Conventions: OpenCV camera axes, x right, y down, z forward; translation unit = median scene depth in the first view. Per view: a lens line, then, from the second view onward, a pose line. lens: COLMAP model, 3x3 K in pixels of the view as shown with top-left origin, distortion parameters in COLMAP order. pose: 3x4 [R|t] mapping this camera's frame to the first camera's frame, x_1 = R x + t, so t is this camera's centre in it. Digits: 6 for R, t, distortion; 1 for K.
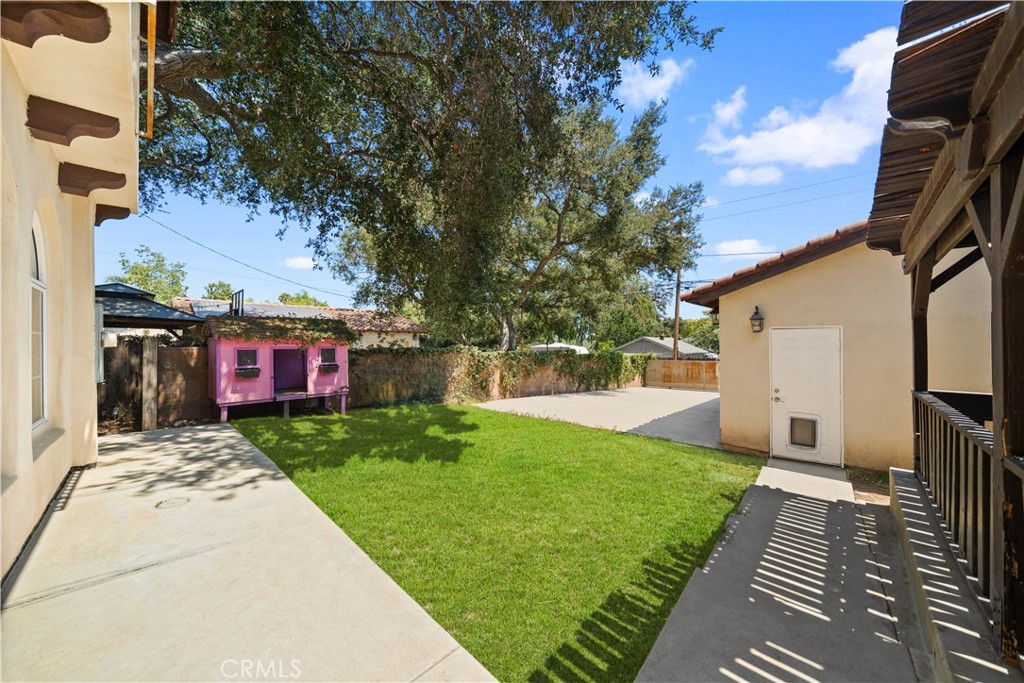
lens RADIAL K [[354.5, 0, 509.6], [0, 354.5, 346.7], [0, 0, 1]] dist [-0.006380, -0.000033]
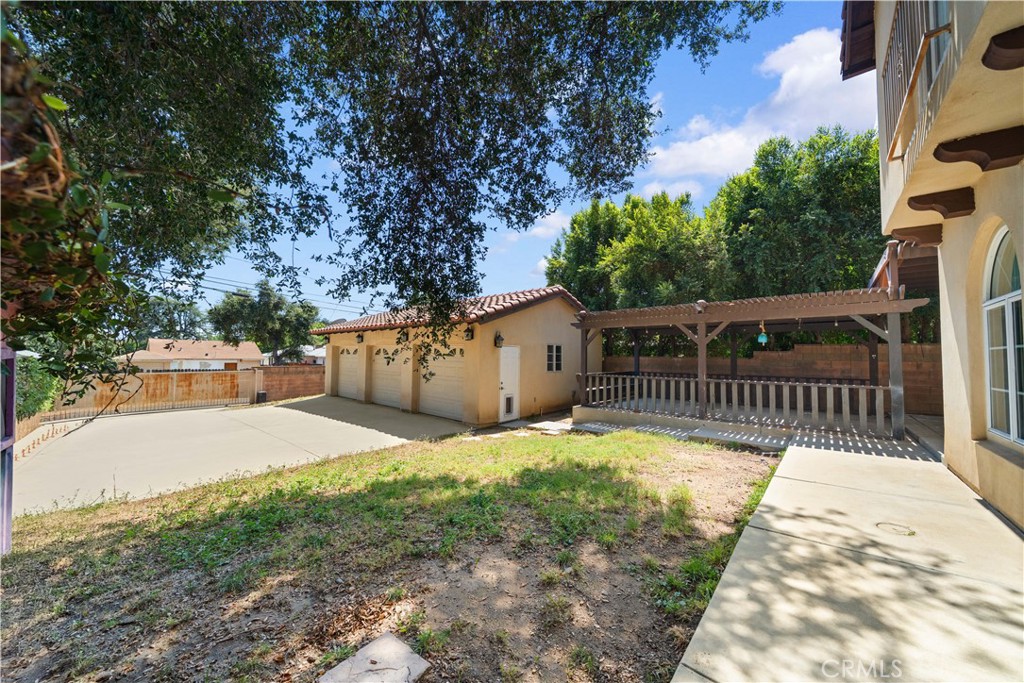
lens RADIAL K [[354.5, 0, 509.6], [0, 354.5, 346.7], [0, 0, 1]] dist [-0.006380, -0.000033]
pose [[-0.038870, 0.029273, 0.998815, -0.376490], [-0.008707, 0.999523, -0.029632, 0.000141], [-0.999206, -0.009849, -0.038597, 0.416483]]
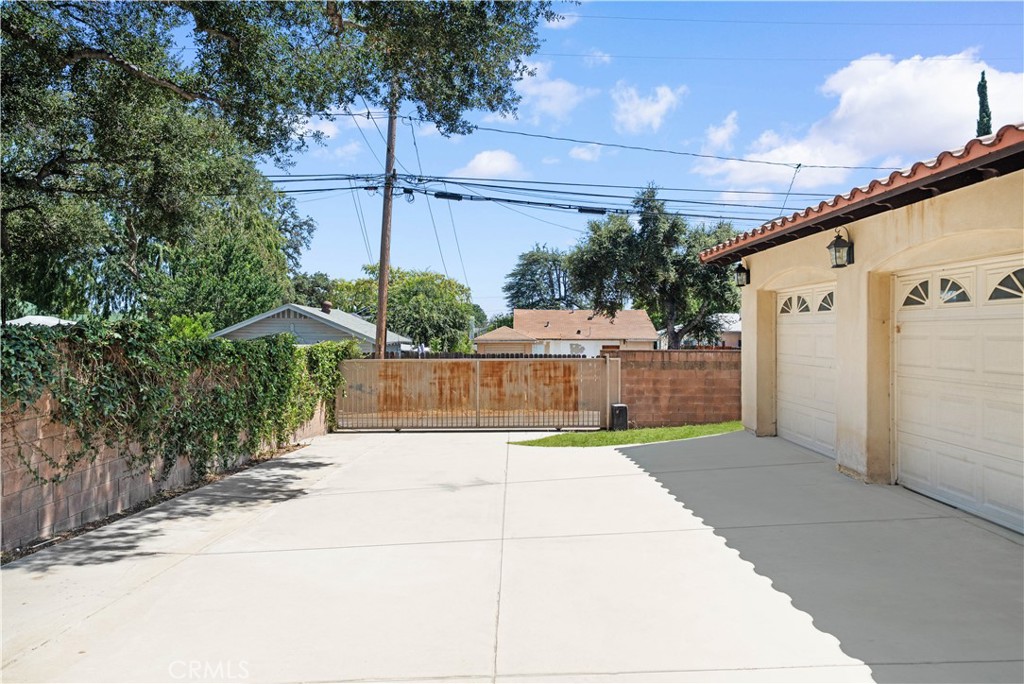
lens RADIAL K [[666.9, 0, 507.9], [0, 666.9, 335.7], [0, 0, 1]] dist [-0.000184, -0.000568]
pose [[0.725971, -0.000023, 0.687726, 0.053511], [-0.001309, 0.999998, 0.001415, 0.017657], [-0.687724, -0.001928, 0.725969, 0.587789]]
